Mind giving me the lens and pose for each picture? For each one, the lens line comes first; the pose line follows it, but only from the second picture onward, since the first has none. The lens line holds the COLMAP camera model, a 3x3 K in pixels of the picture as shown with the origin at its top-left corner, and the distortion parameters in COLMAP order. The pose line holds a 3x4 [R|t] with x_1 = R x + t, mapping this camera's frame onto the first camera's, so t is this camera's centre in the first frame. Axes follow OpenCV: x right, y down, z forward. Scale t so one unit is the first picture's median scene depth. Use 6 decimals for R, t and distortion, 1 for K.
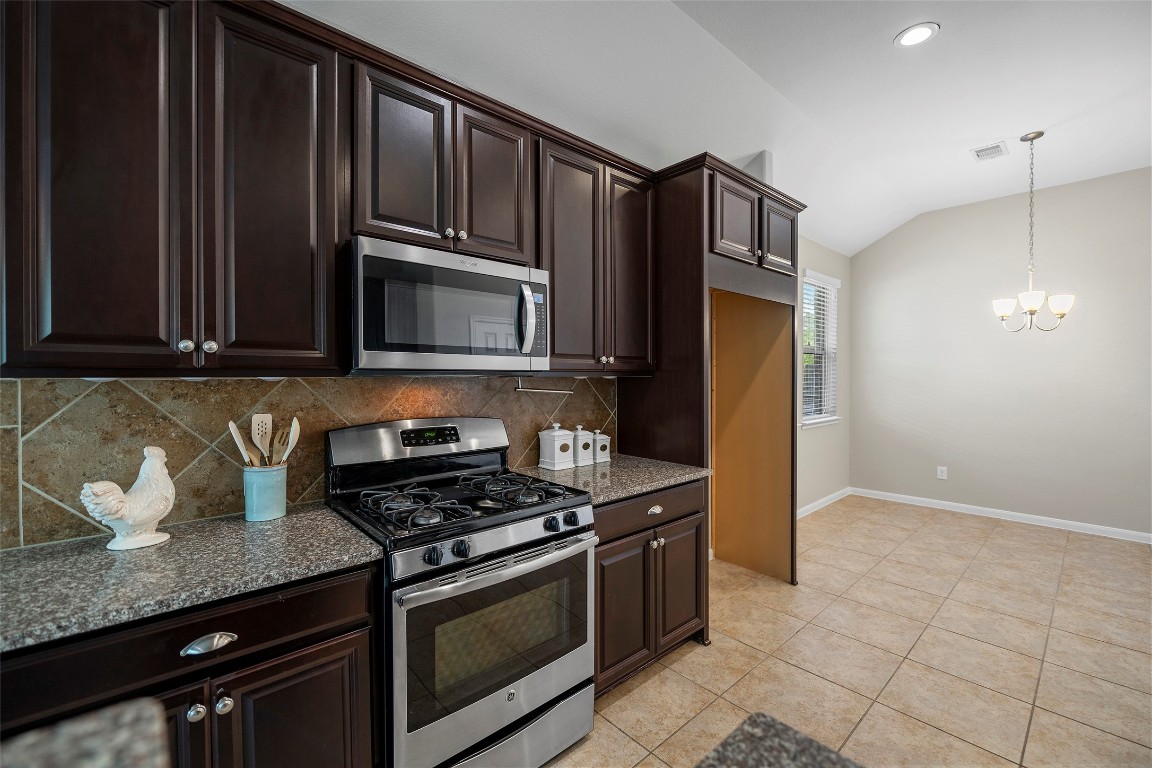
lens RADIAL K [[483.1, 0, 570.4], [0, 483.1, 380.2], [0, 0, 1]] dist [-0.007664, -0.000534]
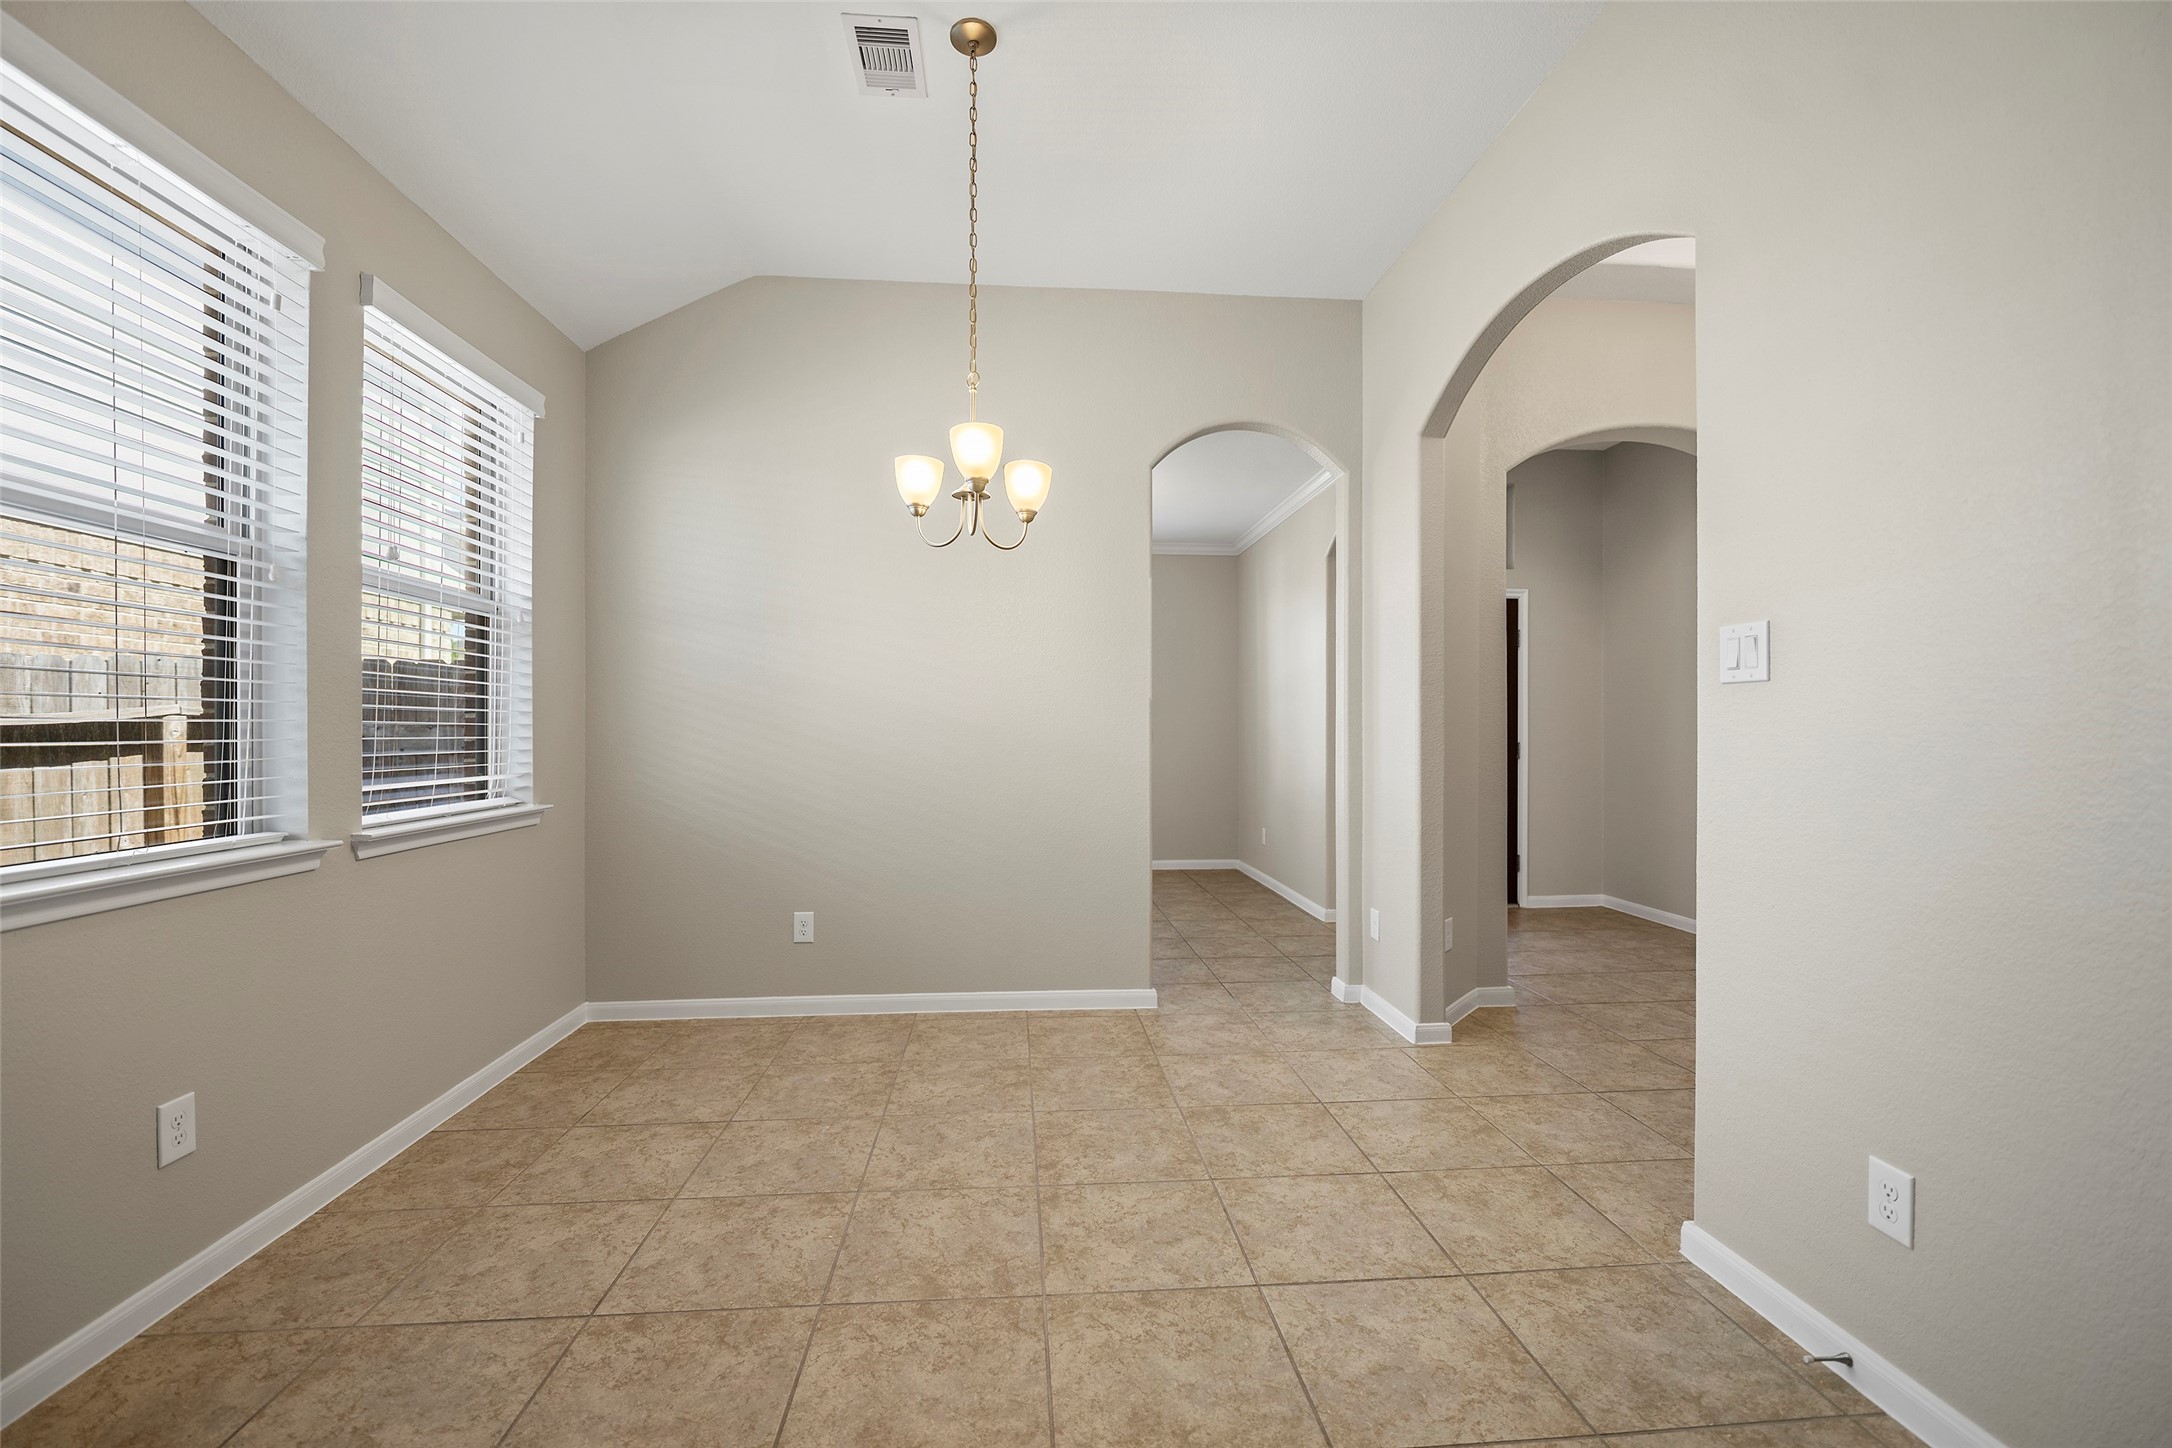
lens RADIAL K [[910.9, 0, 1087.4], [0, 910.9, 735.5], [0, 0, 1]] dist [-0.007664, -0.000534]
pose [[0.605101, -0.003969, 0.796139, 0.624620], [0.008342, 0.999964, -0.001355, 0.070986], [-0.796105, 0.007461, 0.605112, 0.699841]]
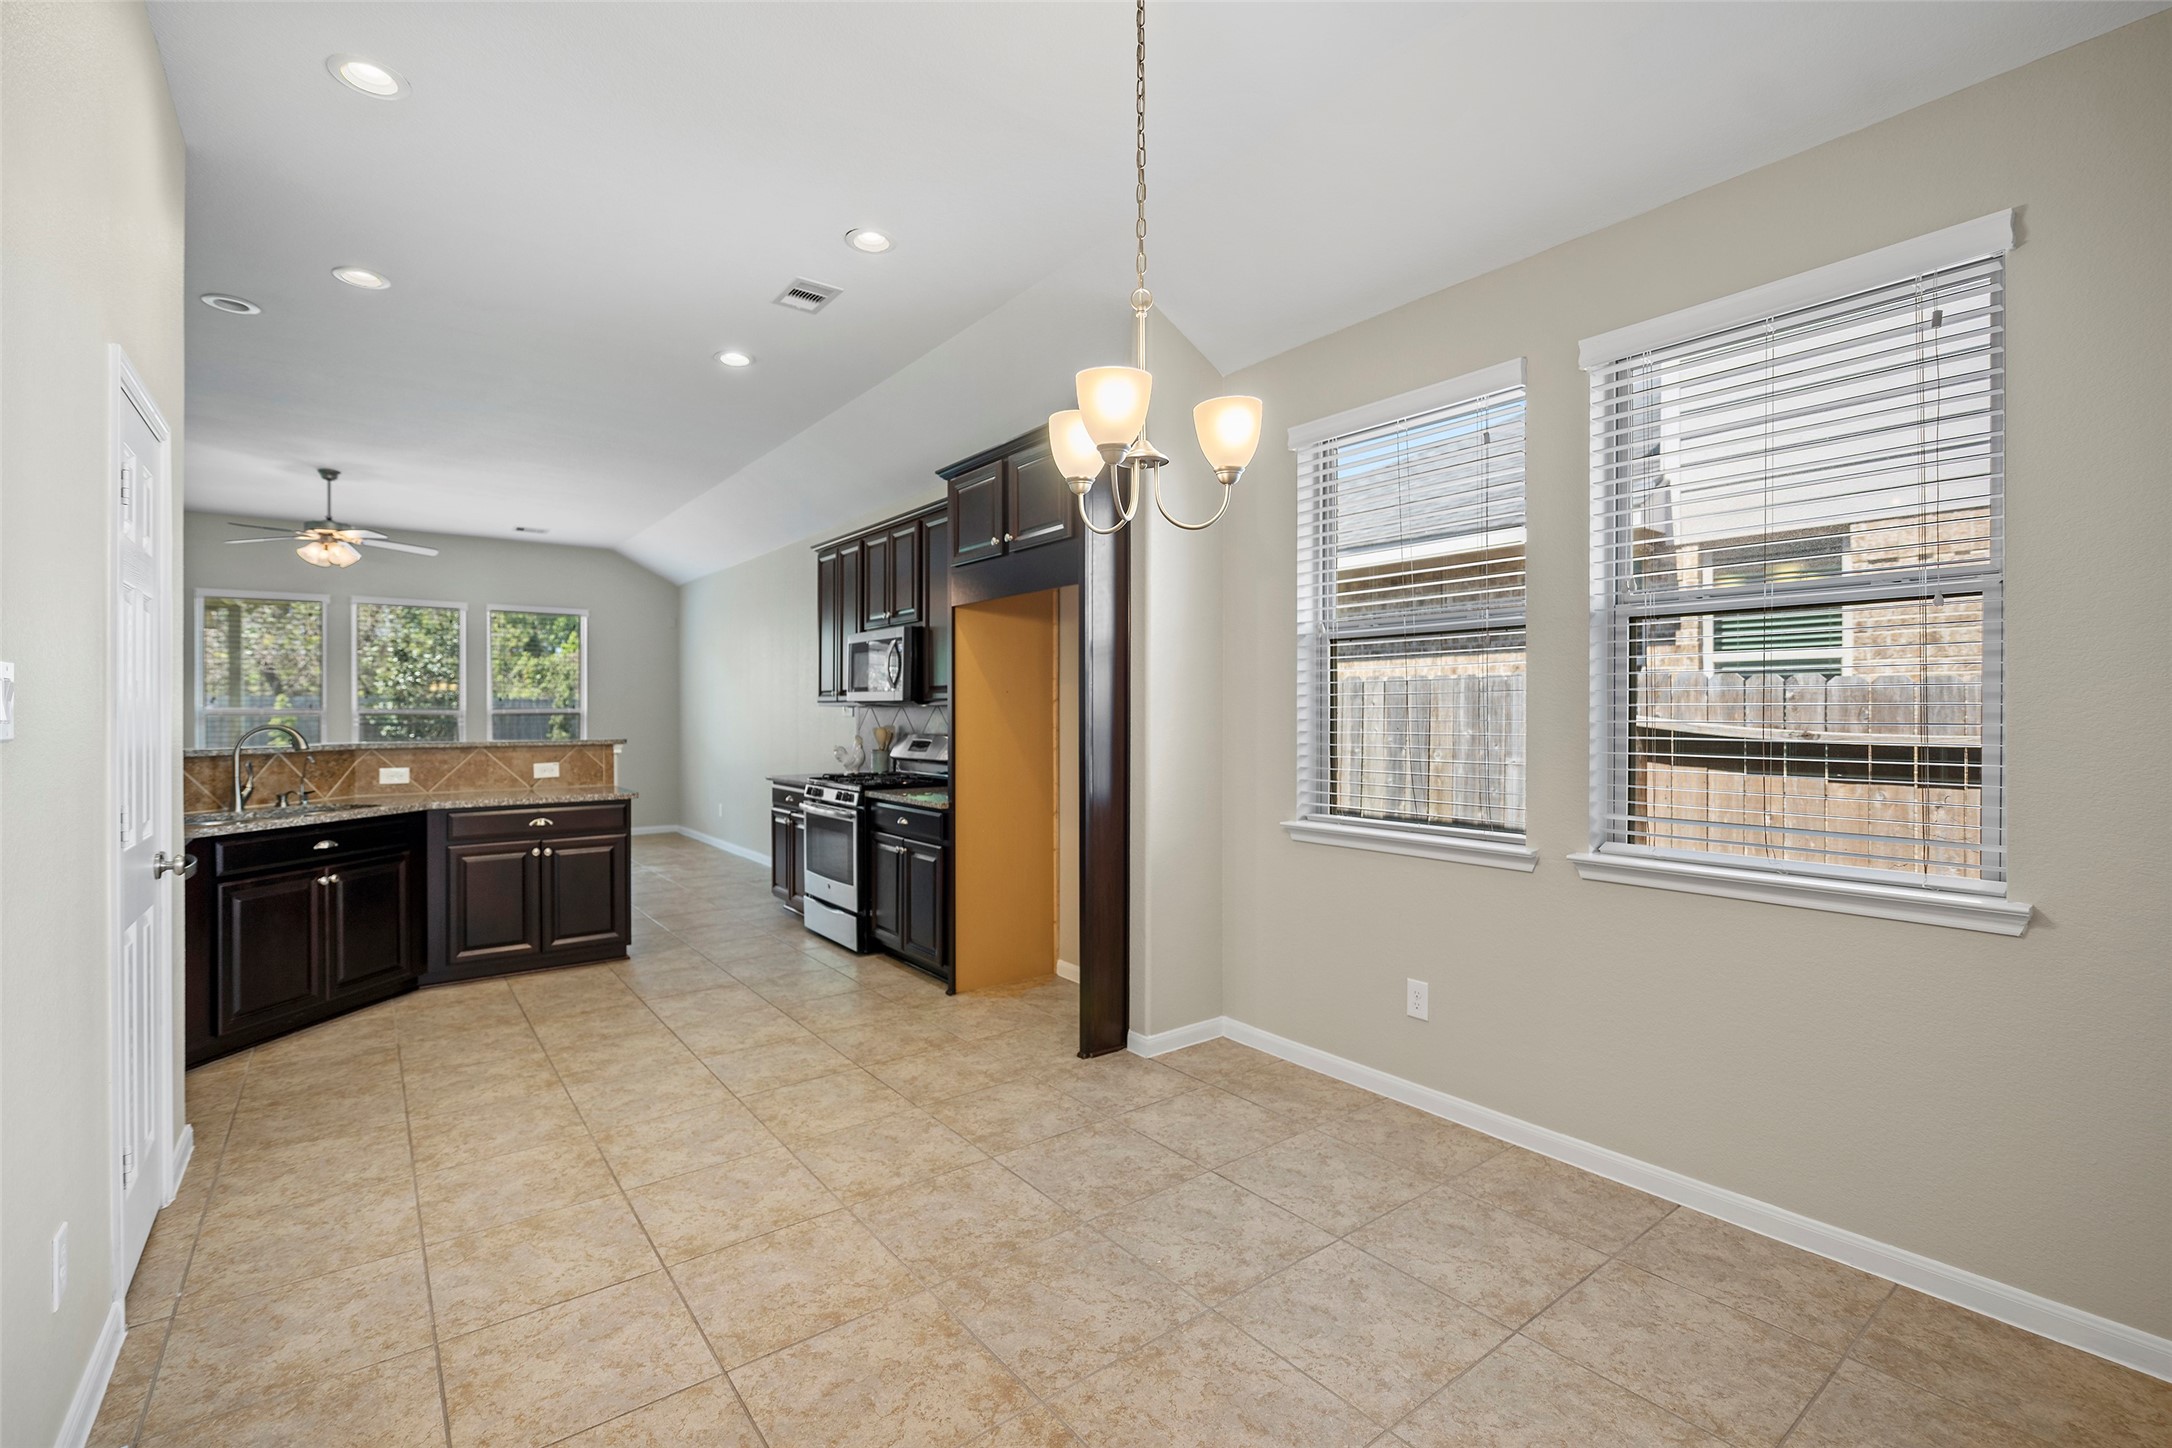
lens RADIAL K [[974.5, 0, 1085.2], [0, 974.5, 714.2], [0, 0, 1]] dist [-0.009128, -0.000205]
pose [[-0.088299, 0.003151, -0.996089, 2.137516], [-0.009618, 0.999946, 0.004016, 0.003759], [0.996048, 0.009935, -0.088264, 1.437968]]
